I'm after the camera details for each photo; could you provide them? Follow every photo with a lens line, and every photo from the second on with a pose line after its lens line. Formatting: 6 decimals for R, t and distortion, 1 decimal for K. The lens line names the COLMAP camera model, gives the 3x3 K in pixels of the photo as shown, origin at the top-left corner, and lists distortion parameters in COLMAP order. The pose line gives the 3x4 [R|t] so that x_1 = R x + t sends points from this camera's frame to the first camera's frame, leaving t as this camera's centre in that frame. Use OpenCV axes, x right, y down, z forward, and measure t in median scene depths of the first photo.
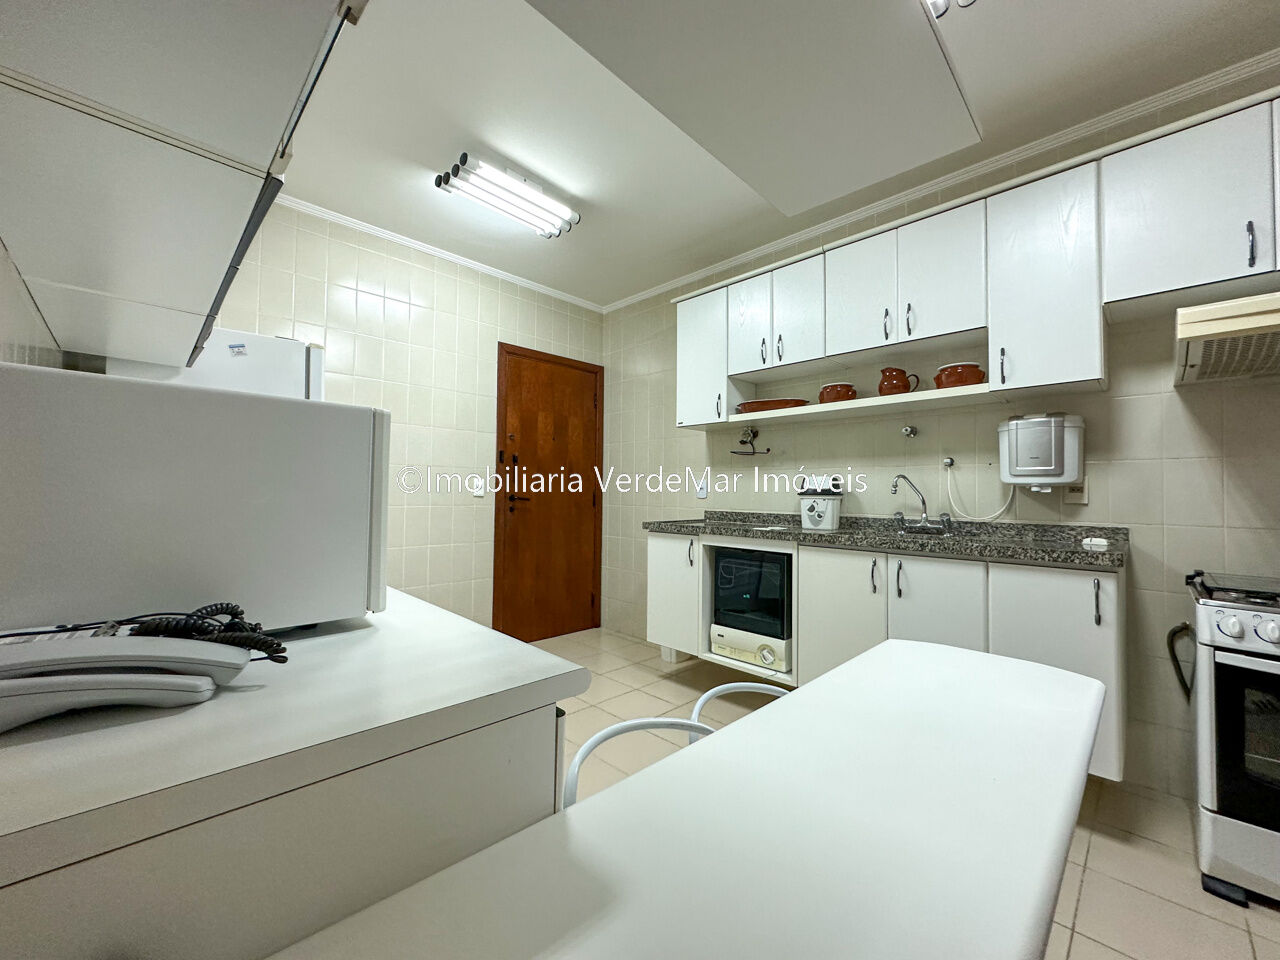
lens RADIAL K [[514.3, 0, 640.0], [0, 514.3, 480.0], [0, 0, 1]] dist [0.000457, 0.000184]
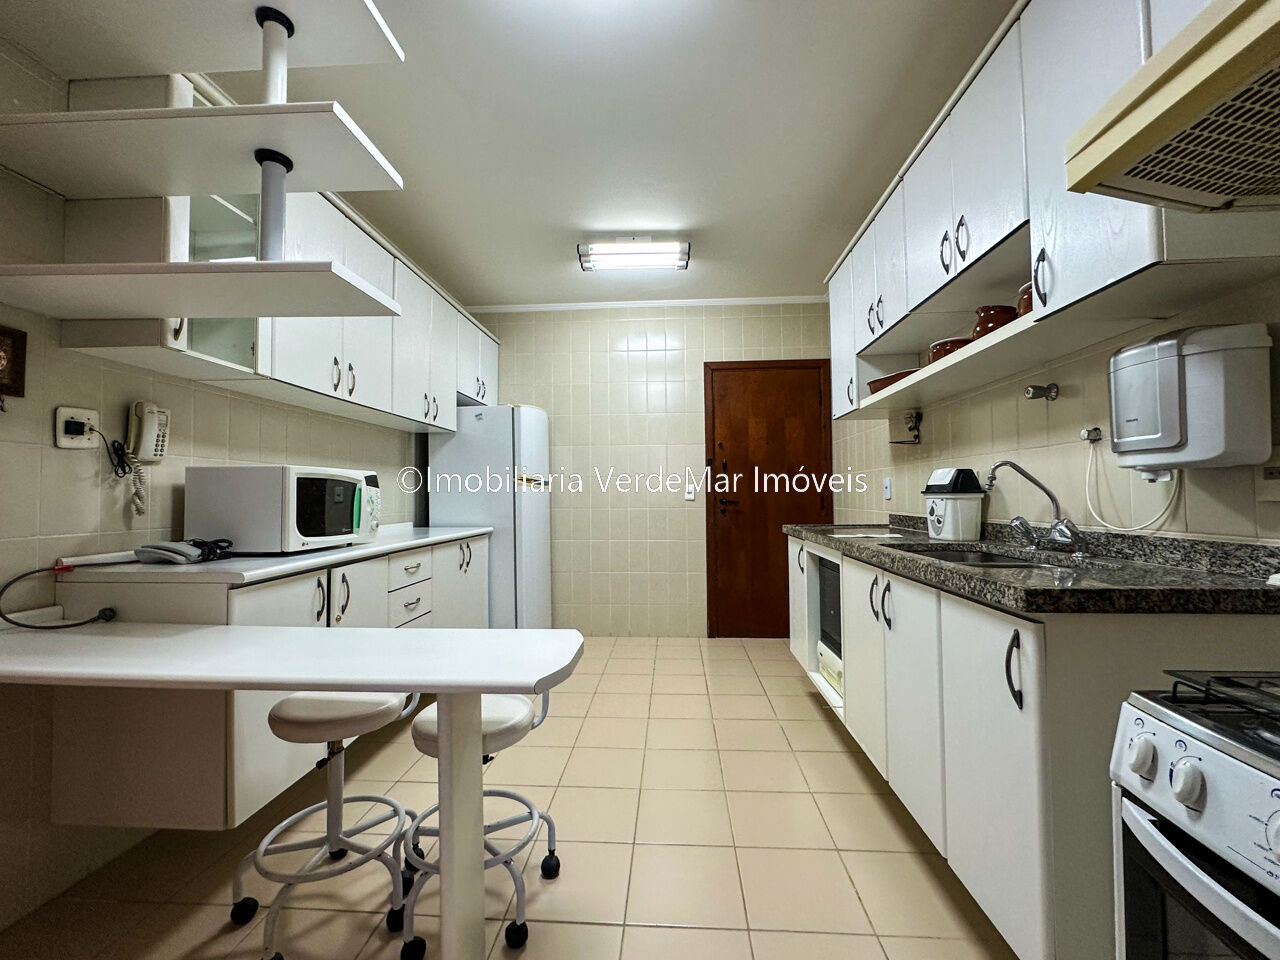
lens RADIAL K [[530.9, 0, 639.5], [0, 530.9, 476.6], [0, 0, 1]] dist [-0.004079, 0.000356]
pose [[0.660029, -0.044846, -0.749900, 0.632550], [0.035939, 0.998959, -0.028108, 0.010882], [0.750380, -0.008399, 0.660954, 0.163311]]
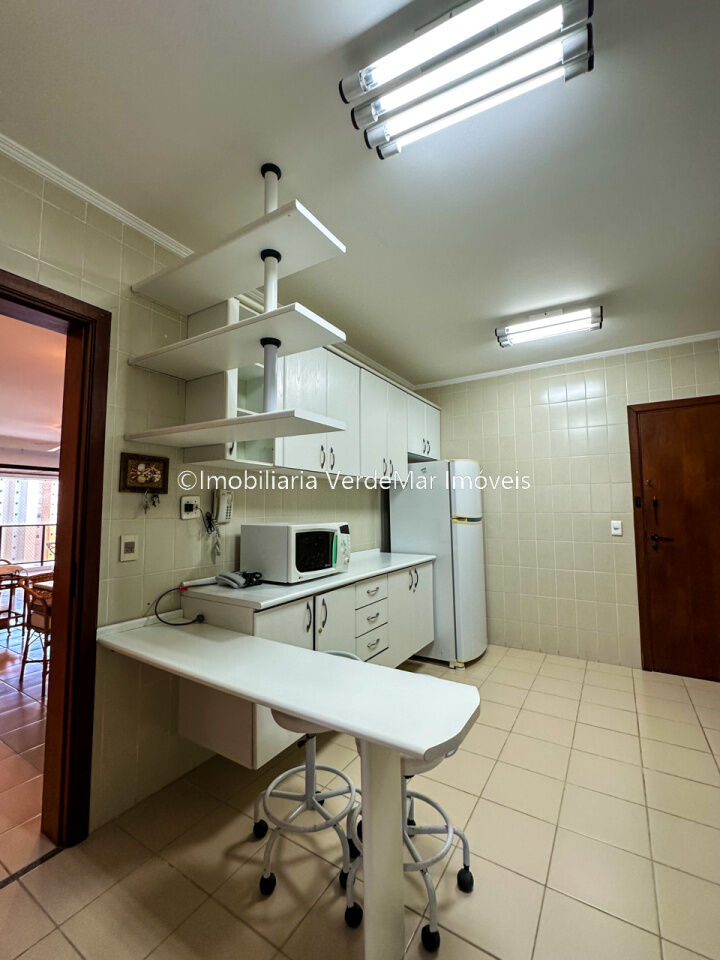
lens RADIAL K [[405.8, 0, 356.6], [0, 405.8, 476.4], [0, 0, 1]] dist [-0.008129, 0.000336]
pose [[0.216211, -0.091276, -0.972071, 0.635301], [0.034045, 0.995720, -0.085924, -0.058572], [0.975753, -0.014516, 0.218393, 0.225618]]
